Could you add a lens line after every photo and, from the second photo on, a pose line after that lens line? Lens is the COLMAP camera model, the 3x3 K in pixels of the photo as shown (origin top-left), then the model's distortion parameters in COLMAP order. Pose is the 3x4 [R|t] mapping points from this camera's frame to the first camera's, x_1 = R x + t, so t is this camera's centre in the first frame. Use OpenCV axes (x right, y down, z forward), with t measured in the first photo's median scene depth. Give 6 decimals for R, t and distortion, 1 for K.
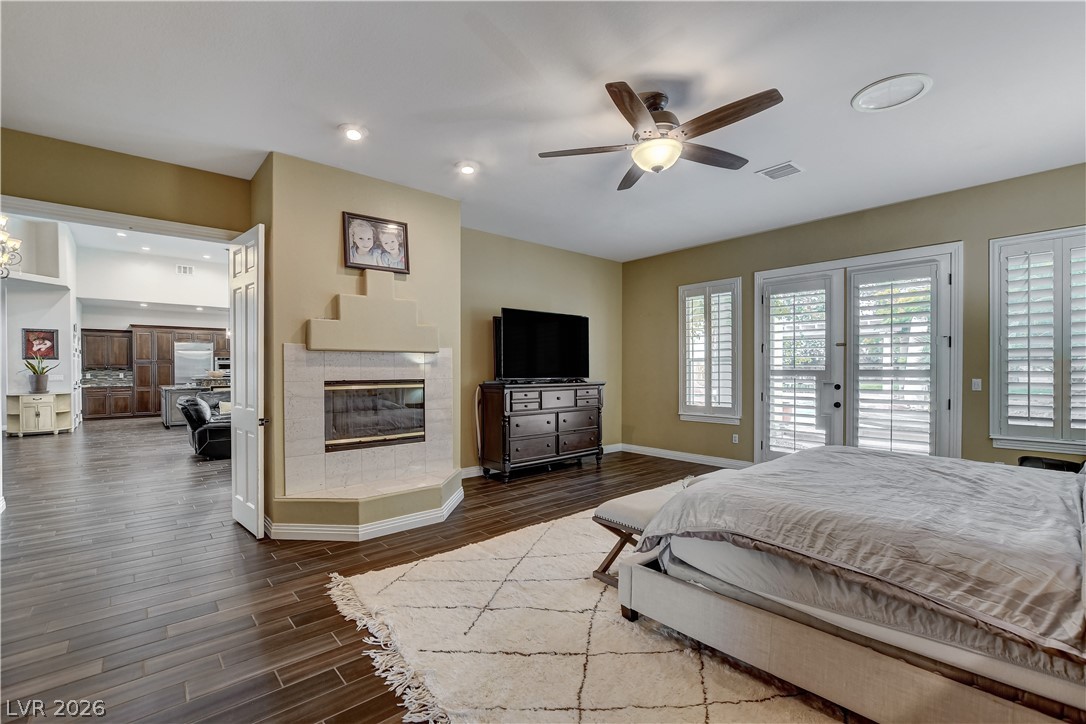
lens RADIAL K [[479.9, 0, 544.5], [0, 479.9, 367.3], [0, 0, 1]] dist [-0.013054, 0.000008]
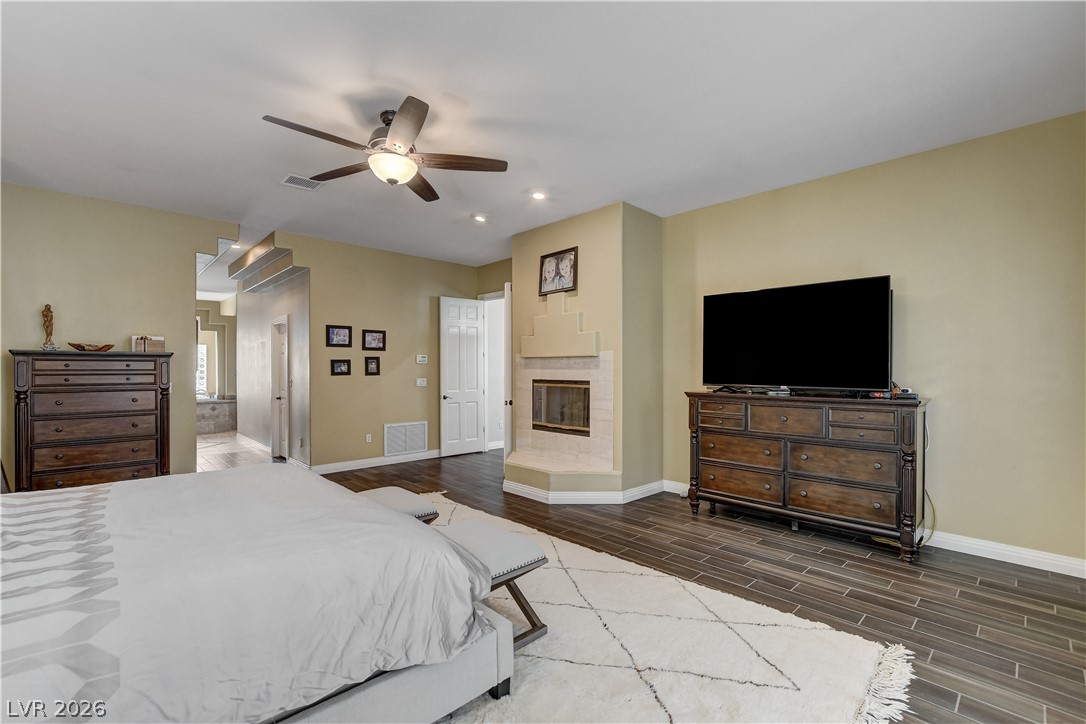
lens RADIAL K [[479.9, 0, 544.1], [0, 479.9, 363.9], [0, 0, 1]] dist [-0.013054, 0.000008]
pose [[0.041290, -0.007753, -0.999117, 0.913375], [0.000687, 0.999970, -0.007731, -0.005600], [0.999147, -0.000368, 0.041294, 0.913678]]
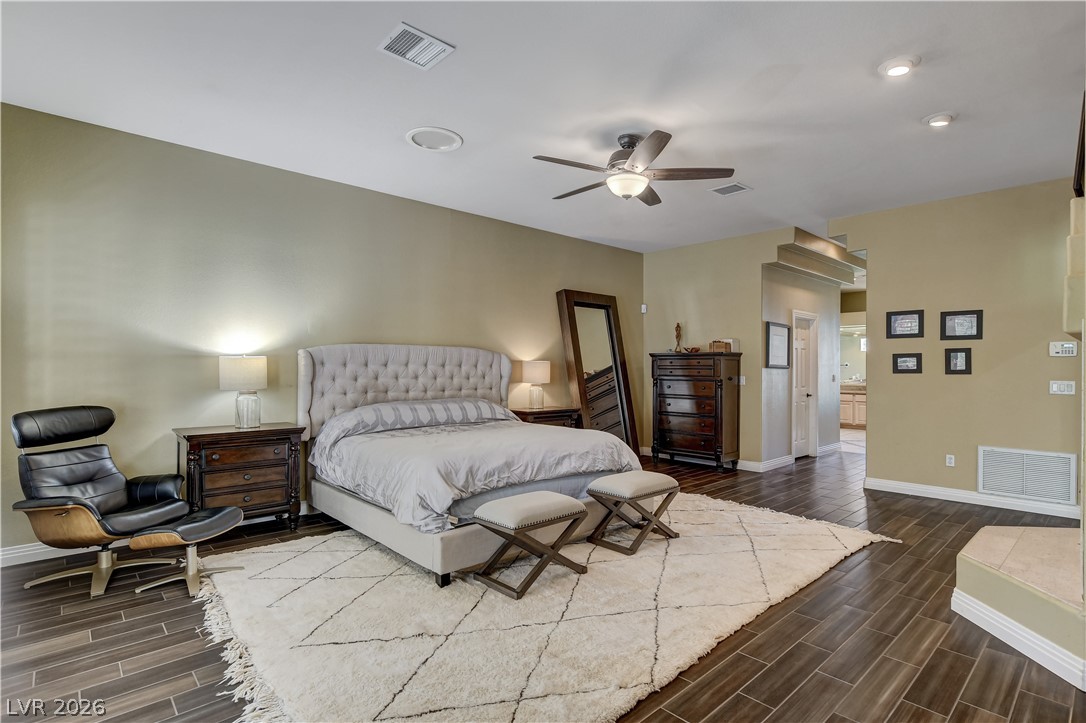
lens RADIAL K [[532.4, 0, 542.9], [0, 532.4, 366.8], [0, 0, 1]] dist [0.001421, -0.000295]
pose [[-0.999449, -0.000603, -0.033172, 0.339401], [-0.000693, 0.999996, 0.002696, -0.000862], [0.033171, 0.002718, -0.999446, 1.636748]]
